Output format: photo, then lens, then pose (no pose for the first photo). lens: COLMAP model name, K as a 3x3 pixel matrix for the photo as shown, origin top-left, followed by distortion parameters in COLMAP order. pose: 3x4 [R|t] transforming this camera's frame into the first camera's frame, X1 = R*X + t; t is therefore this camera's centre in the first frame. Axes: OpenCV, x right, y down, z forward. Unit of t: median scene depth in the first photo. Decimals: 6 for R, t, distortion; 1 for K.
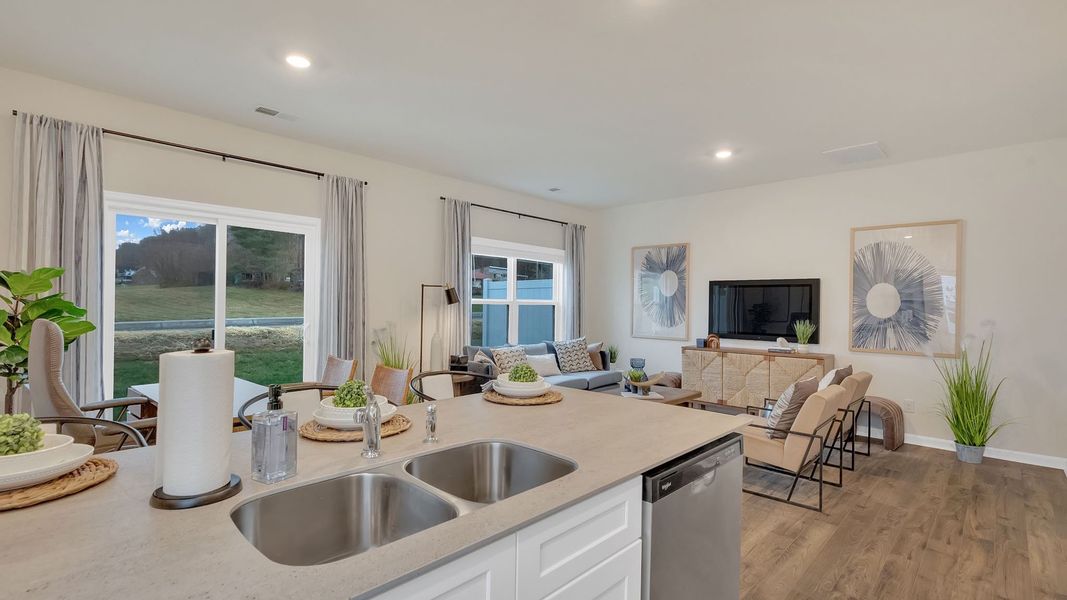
lens RADIAL K [[485.1, 0, 533.5], [0, 485.1, 300.0], [0, 0, 1]] dist [0.001886, -0.000062]
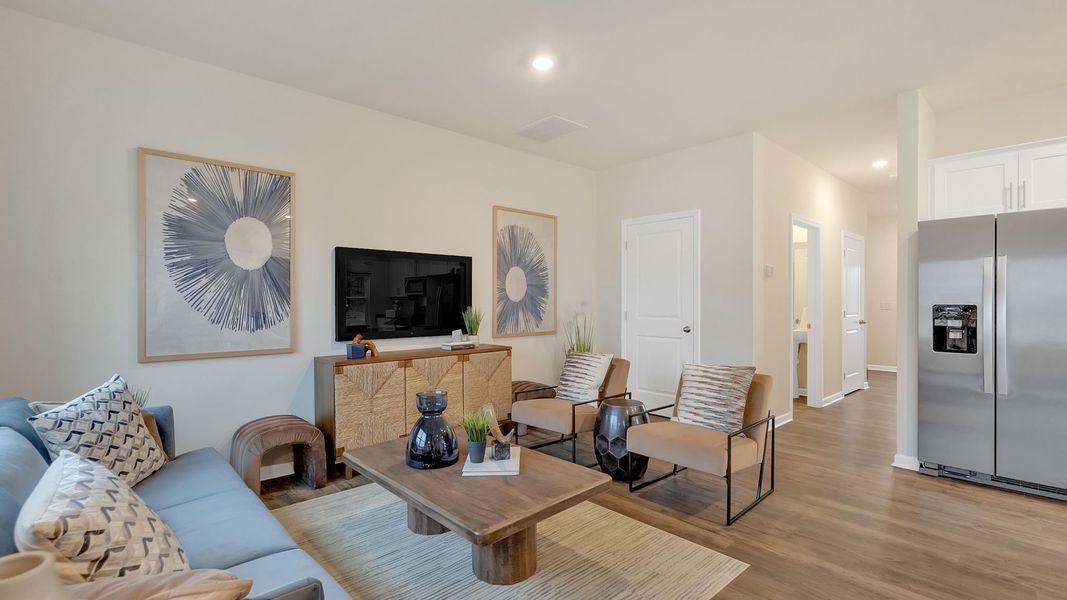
lens RADIAL K [[485.1, 0, 533.5], [0, 485.1, 300.0], [0, 0, 1]] dist [0.001886, -0.000062]
pose [[0.064992, -0.015072, 0.997772, -0.261420], [-0.010524, 0.999820, 0.015788, 0.017005], [-0.997830, -0.011527, 0.064822, 0.852636]]
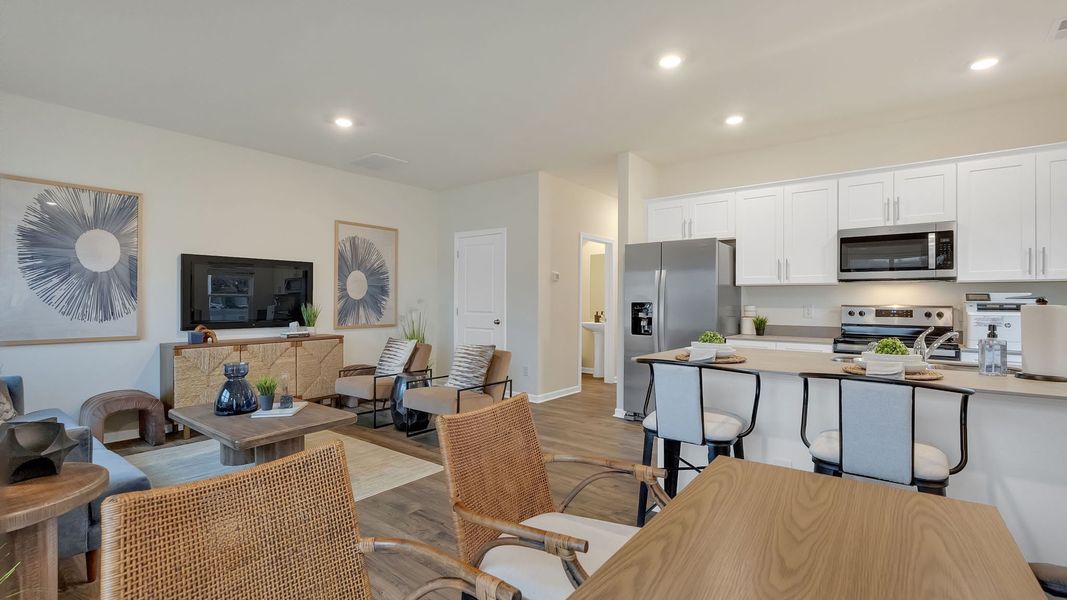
lens RADIAL K [[482.9, 0, 536.4], [0, 482.9, 297.9], [0, 0, 1]] dist [-0.001116, 0.000143]
pose [[-0.092023, -0.010919, 0.995697, -0.494015], [-0.017631, 0.999801, 0.009335, 0.013600], [-0.995601, -0.016696, -0.092197, 0.630804]]
